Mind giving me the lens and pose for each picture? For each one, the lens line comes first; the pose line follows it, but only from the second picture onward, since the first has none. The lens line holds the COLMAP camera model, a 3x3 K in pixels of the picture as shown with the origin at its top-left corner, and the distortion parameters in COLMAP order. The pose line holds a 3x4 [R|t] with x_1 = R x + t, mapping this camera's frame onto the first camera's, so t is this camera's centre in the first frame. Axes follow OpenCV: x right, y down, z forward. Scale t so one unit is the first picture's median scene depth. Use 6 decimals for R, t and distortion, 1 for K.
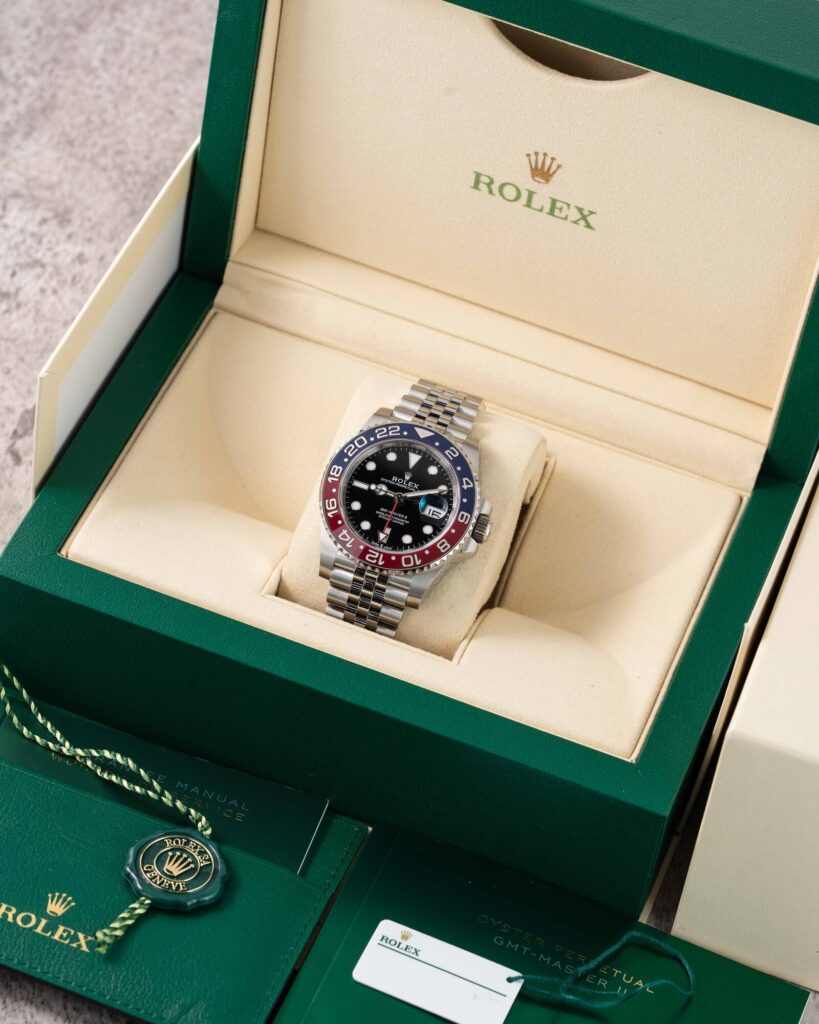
lens RADIAL K [[5273.7, 0, 409.5], [0, 5273.7, 512.0], [0, 0, 1]] dist [-0.338840, 8.520271]
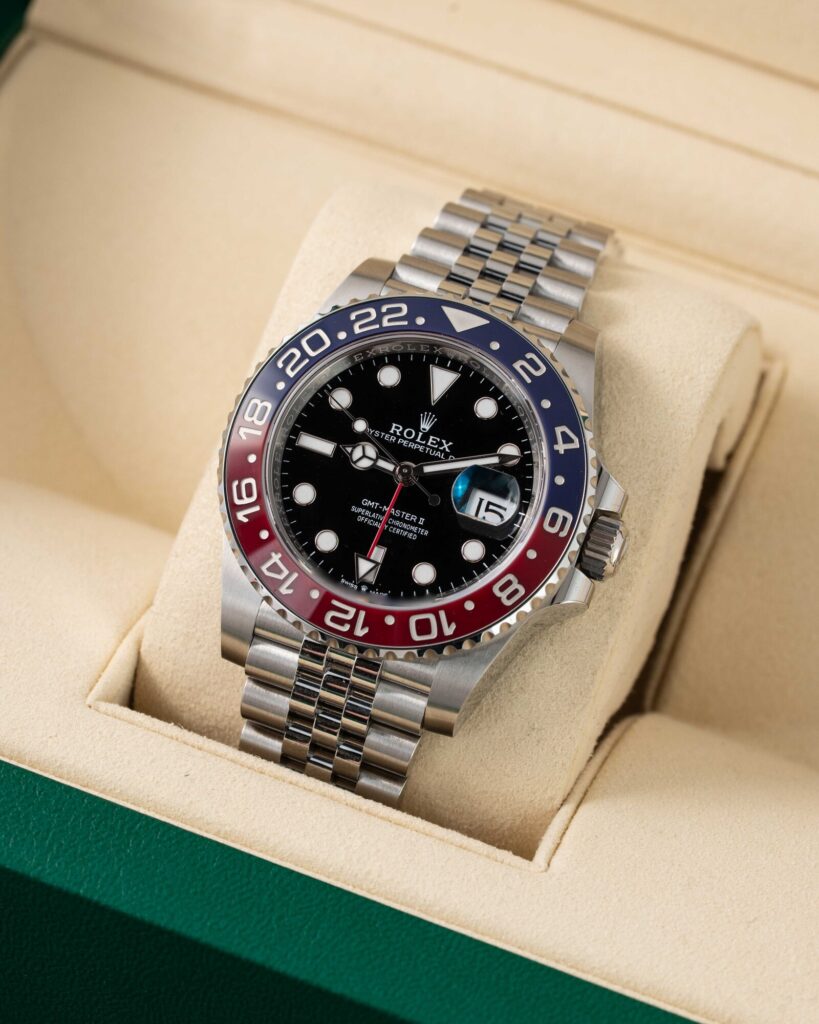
lens RADIAL K [[5273.7, 0, 409.5], [0, 5273.7, 512.0], [0, 0, 1]] dist [-0.338840, 8.520271]
pose [[0.997875, -0.007234, -0.064752, 0.025680], [0.010634, 0.998574, 0.052323, -0.021789], [0.064281, -0.052900, 0.996529, 0.577583]]
